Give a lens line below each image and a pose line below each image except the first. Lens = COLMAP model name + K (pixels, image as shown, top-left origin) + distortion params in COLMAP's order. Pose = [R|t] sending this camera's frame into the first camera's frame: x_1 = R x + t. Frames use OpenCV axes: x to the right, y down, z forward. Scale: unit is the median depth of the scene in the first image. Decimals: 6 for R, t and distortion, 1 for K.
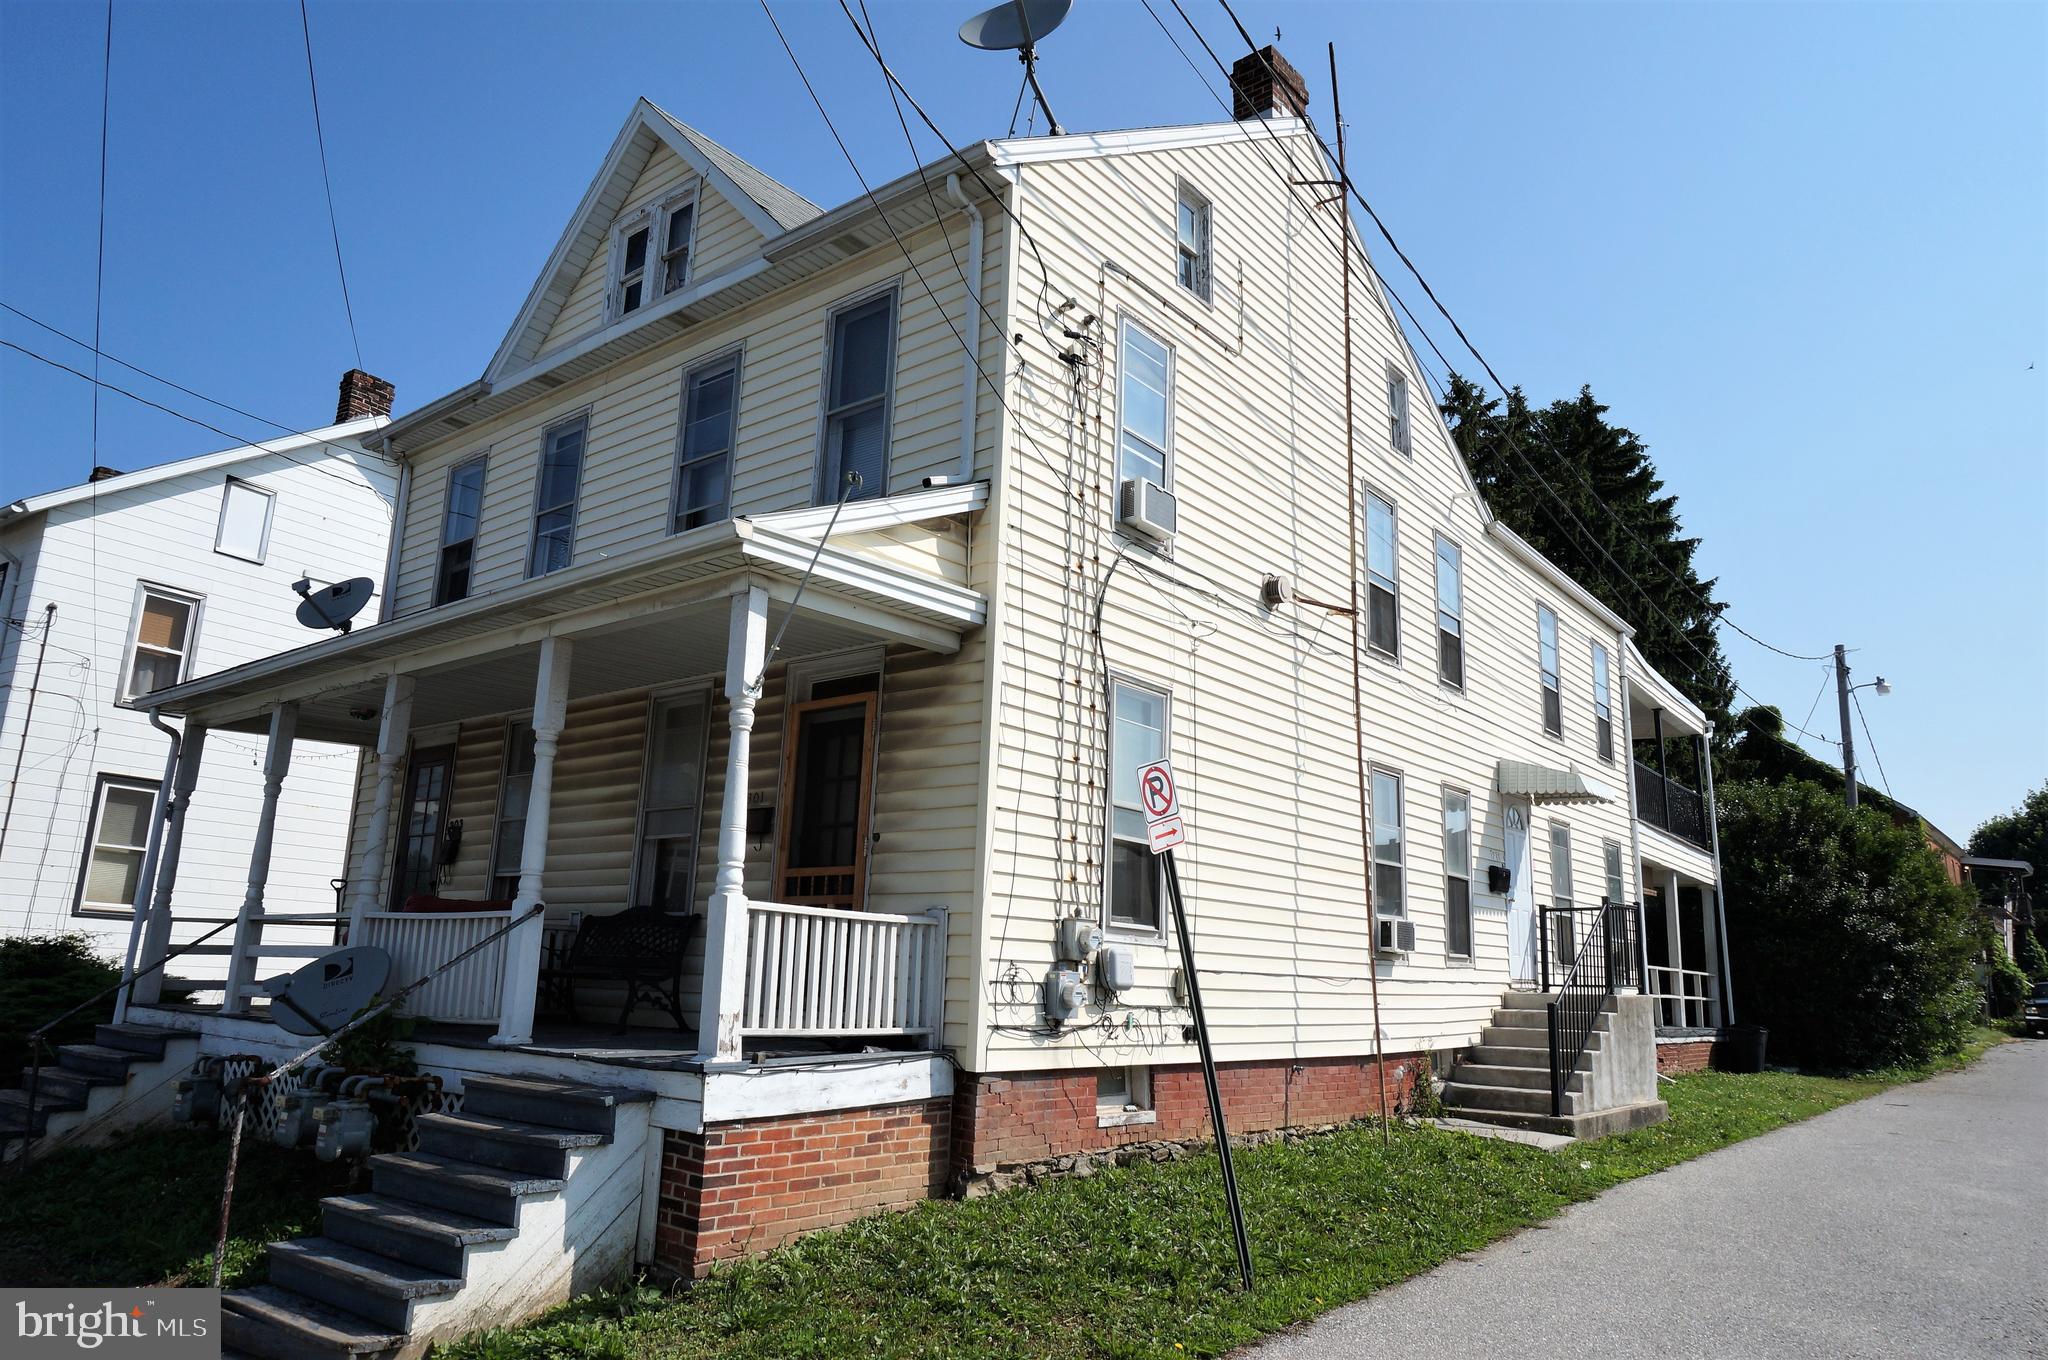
lens RADIAL K [[1366.0, 0, 1029.3], [0, 1366.0, 668.4], [0, 0, 1]] dist [-0.063336, 0.043011]
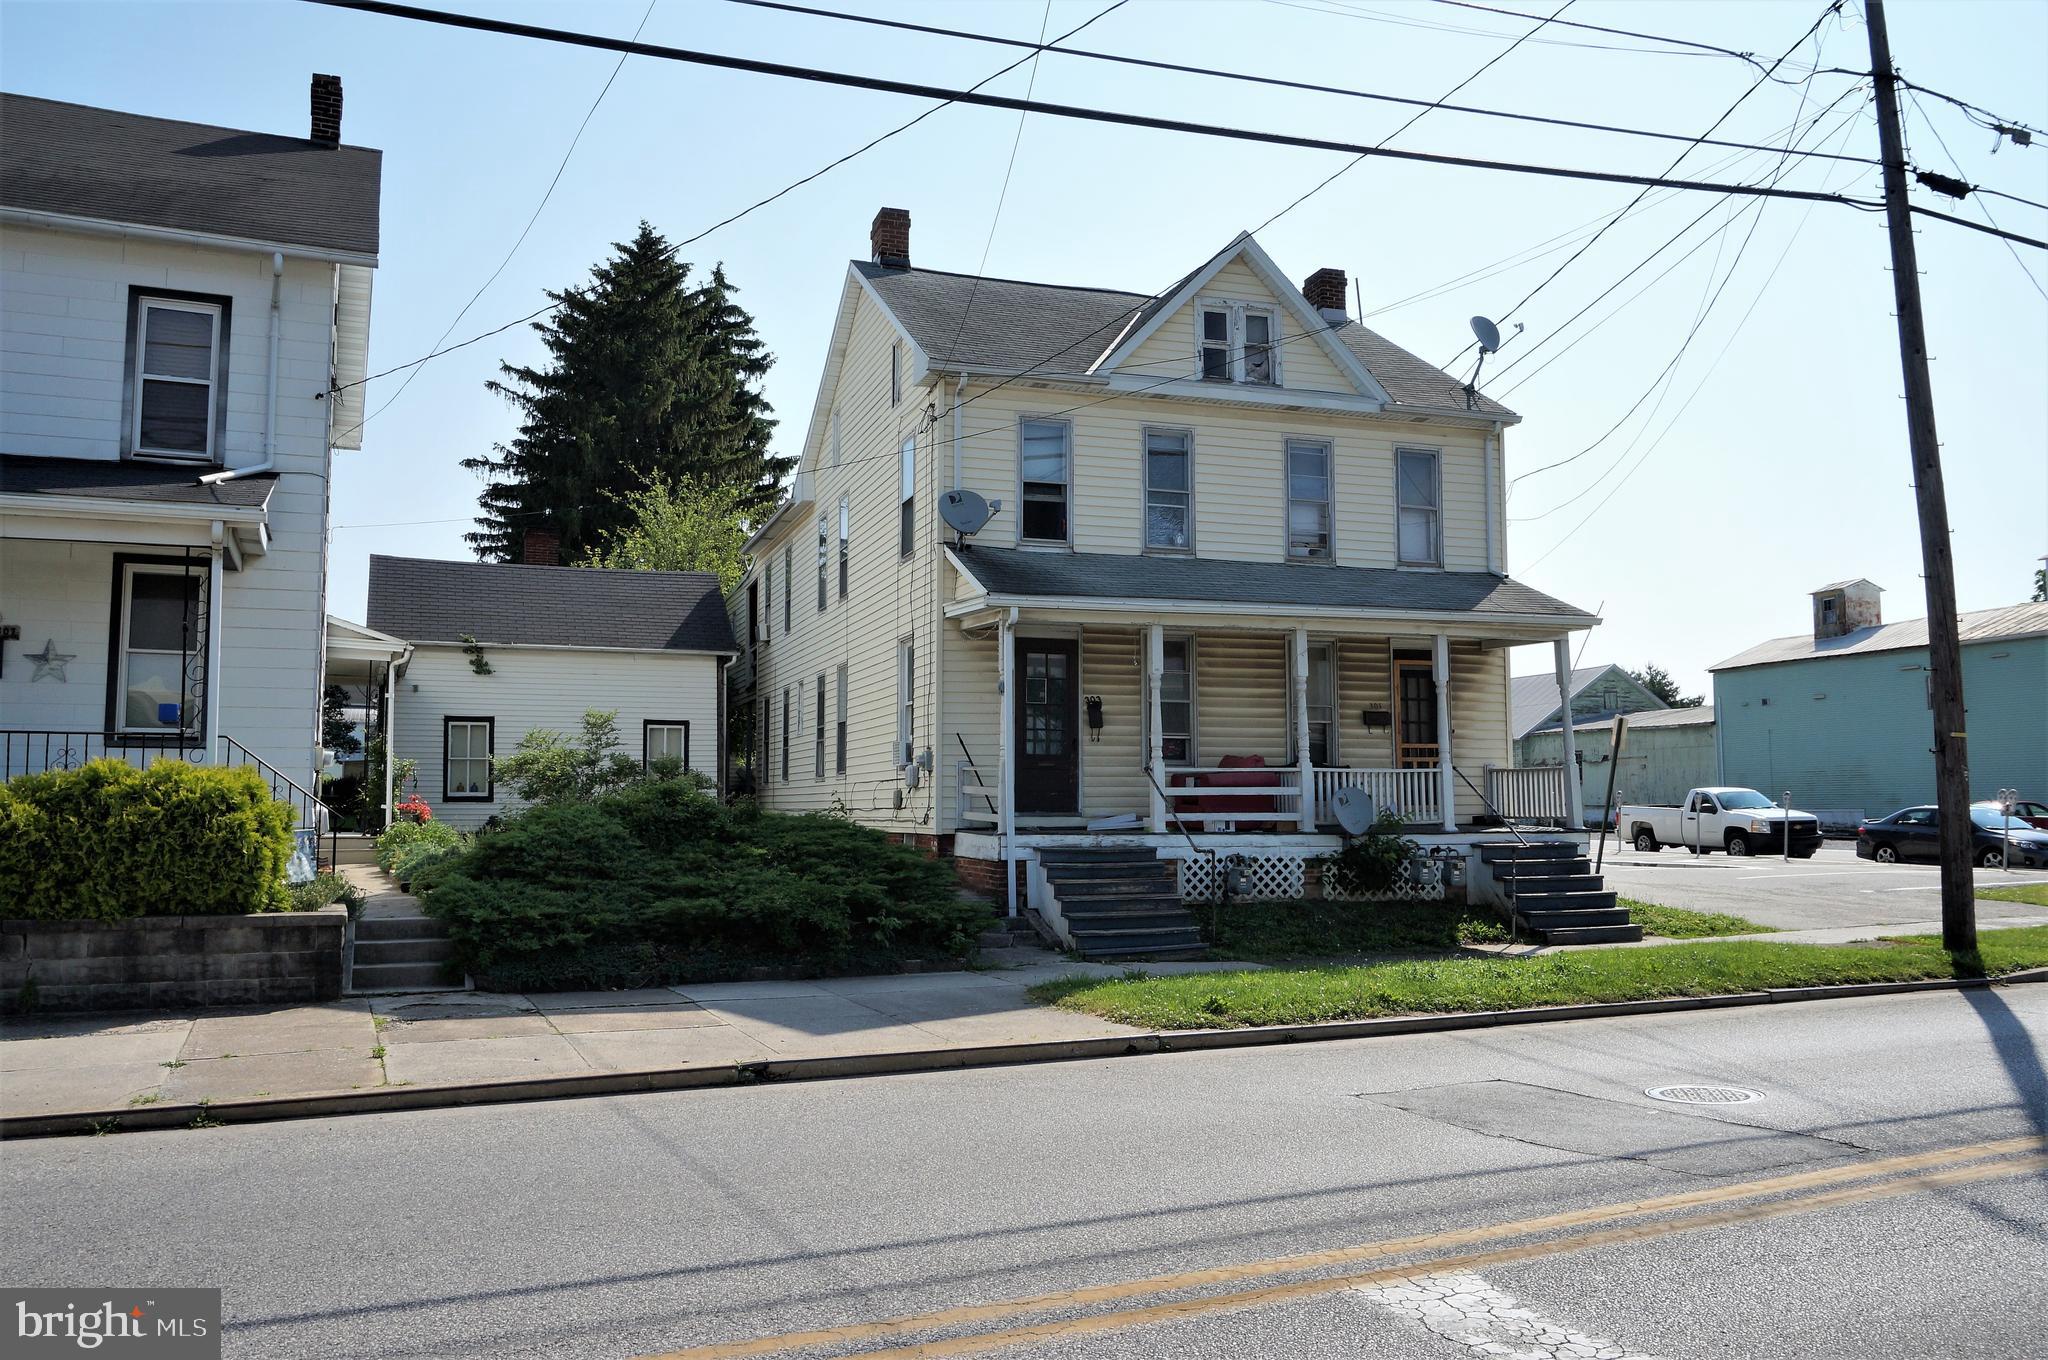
lens RADIAL K [[1540.4, 0, 1025.8], [0, 1540.4, 674.7], [0, 0, 1]] dist [-0.006650, -0.002440]
pose [[0.541967, 0.041044, 0.839397, -2.490188], [-0.172897, 0.982886, 0.063573, -0.002088], [-0.822422, -0.179583, 0.539788, 0.252011]]
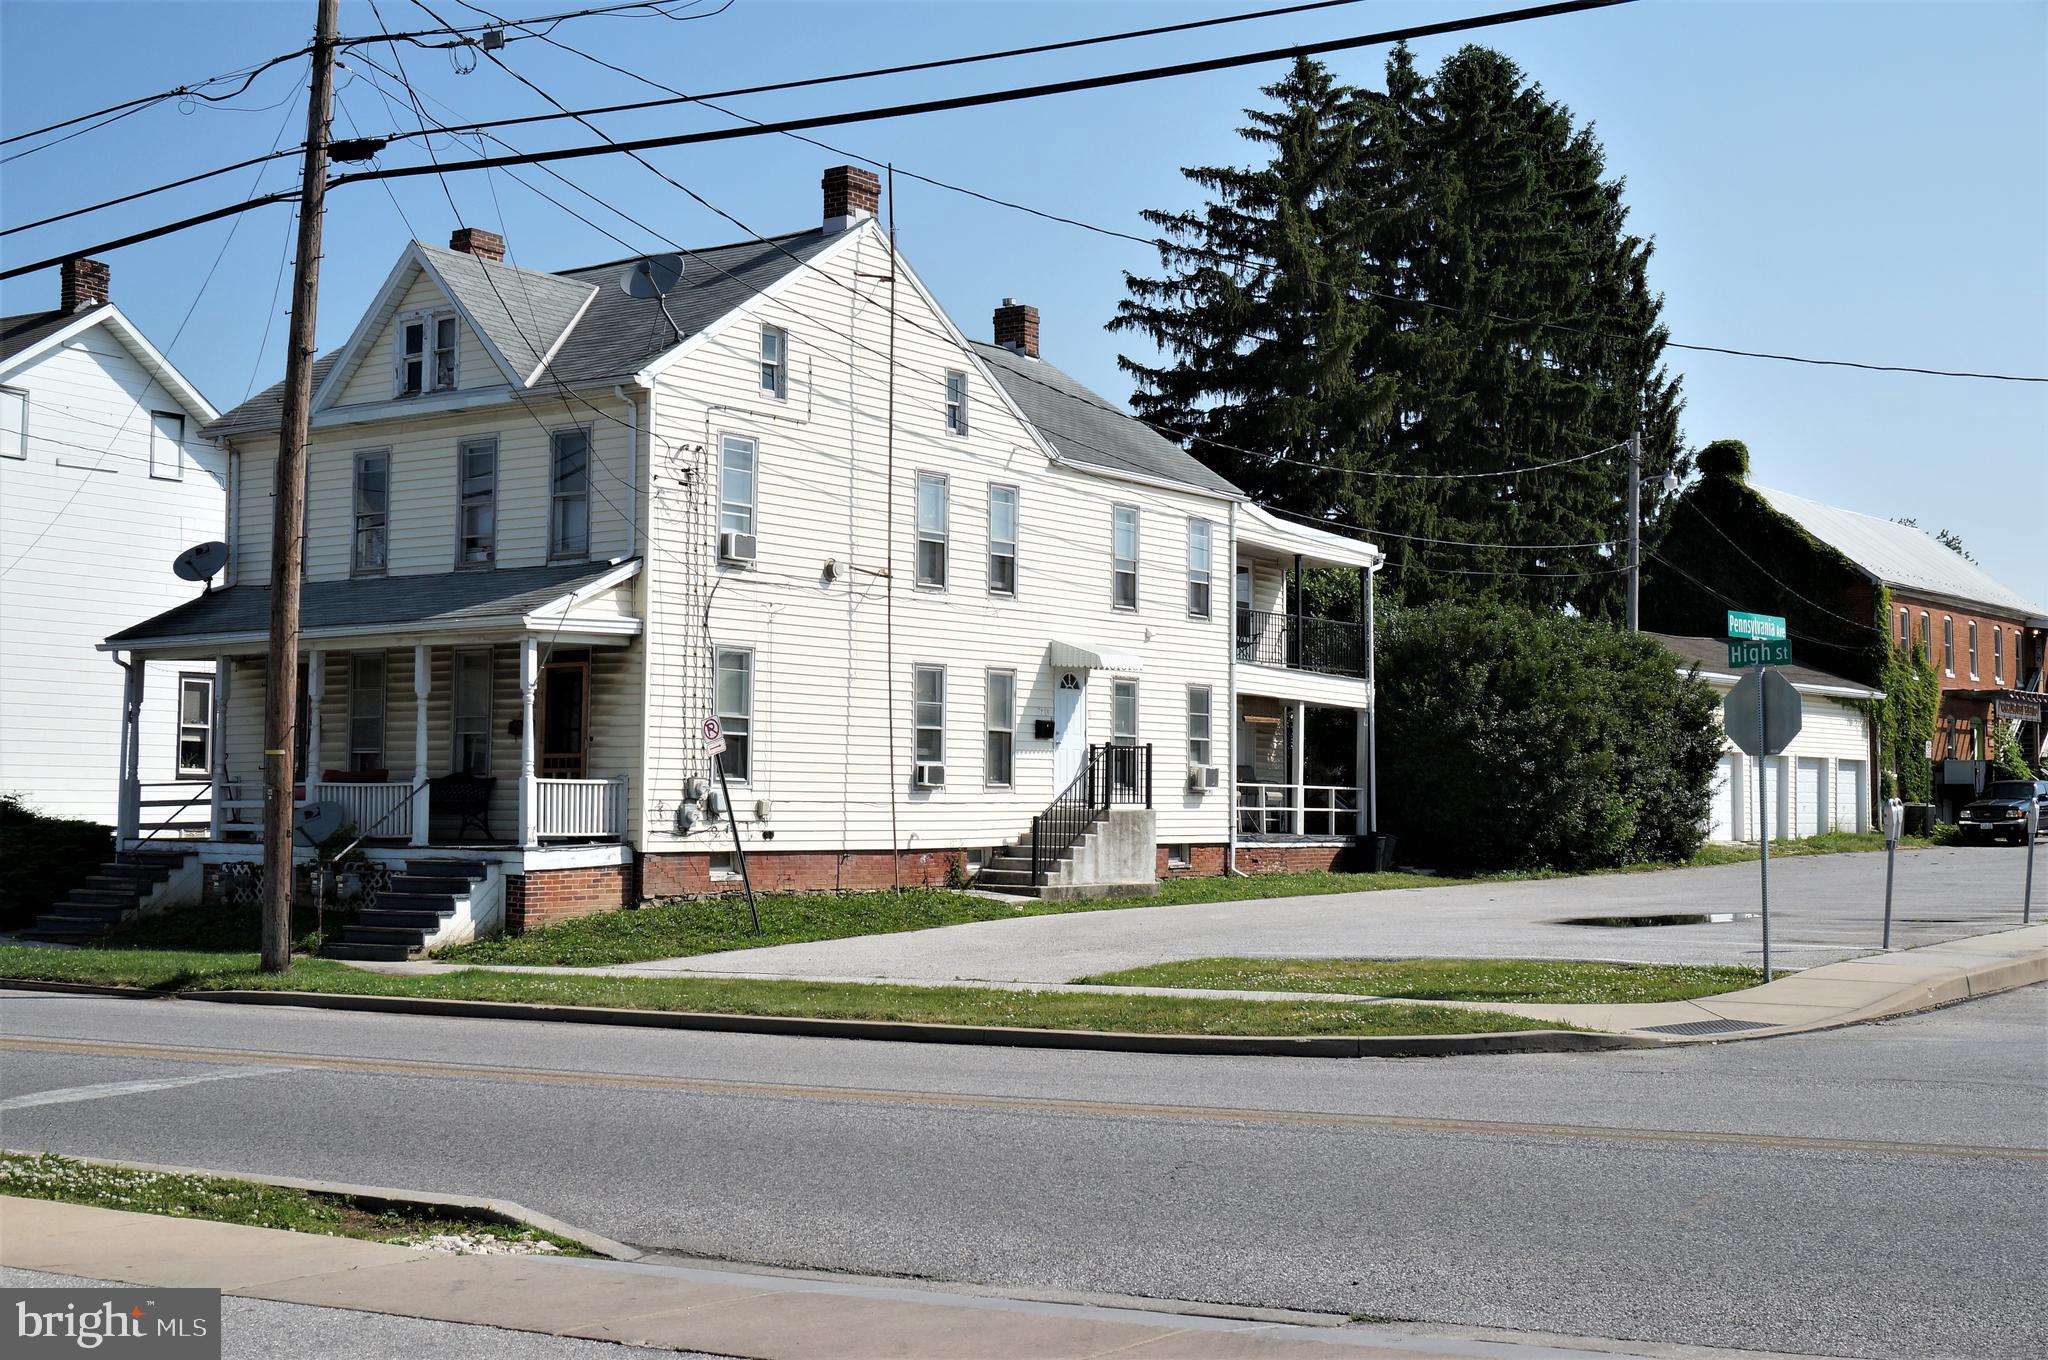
lens RADIAL K [[2552.5, 0, 1024.0], [0, 2552.5, 680.0], [0, 0, 1]] dist [-0.113233, 0.671703]
pose [[0.998294, -0.021075, 0.054458, 0.304226], [0.010967, 0.983672, 0.179637, -0.596645], [-0.057355, -0.178733, 0.982224, -2.555605]]
